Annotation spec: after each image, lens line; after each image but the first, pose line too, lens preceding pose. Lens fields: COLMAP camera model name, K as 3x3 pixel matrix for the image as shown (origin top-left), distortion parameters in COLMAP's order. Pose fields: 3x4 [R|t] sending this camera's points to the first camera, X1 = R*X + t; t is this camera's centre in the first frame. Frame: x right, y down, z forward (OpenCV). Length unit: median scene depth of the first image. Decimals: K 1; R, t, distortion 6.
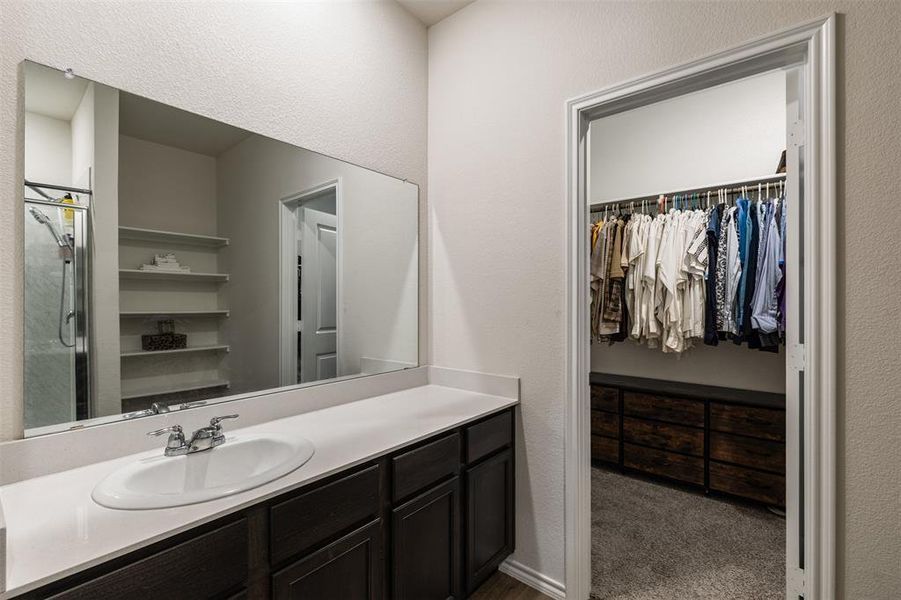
lens RADIAL K [[406.4, 0, 456.1], [0, 406.4, 300.8], [0, 0, 1]] dist [-0.000966, -0.000005]
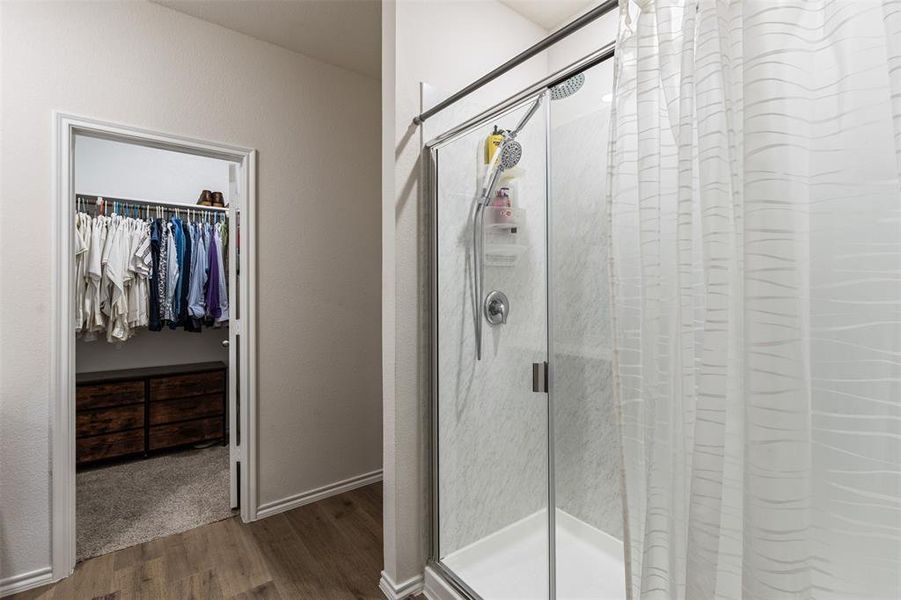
lens RADIAL K [[406.4, 0, 455.4], [0, 406.4, 295.3], [0, 0, 1]] dist [-0.000966, -0.000005]
pose [[0.248180, -0.003763, 0.968707, -0.337186], [0.002900, 0.999991, 0.003142, -0.002537], [-0.968710, 0.002029, 0.248189, -0.194787]]
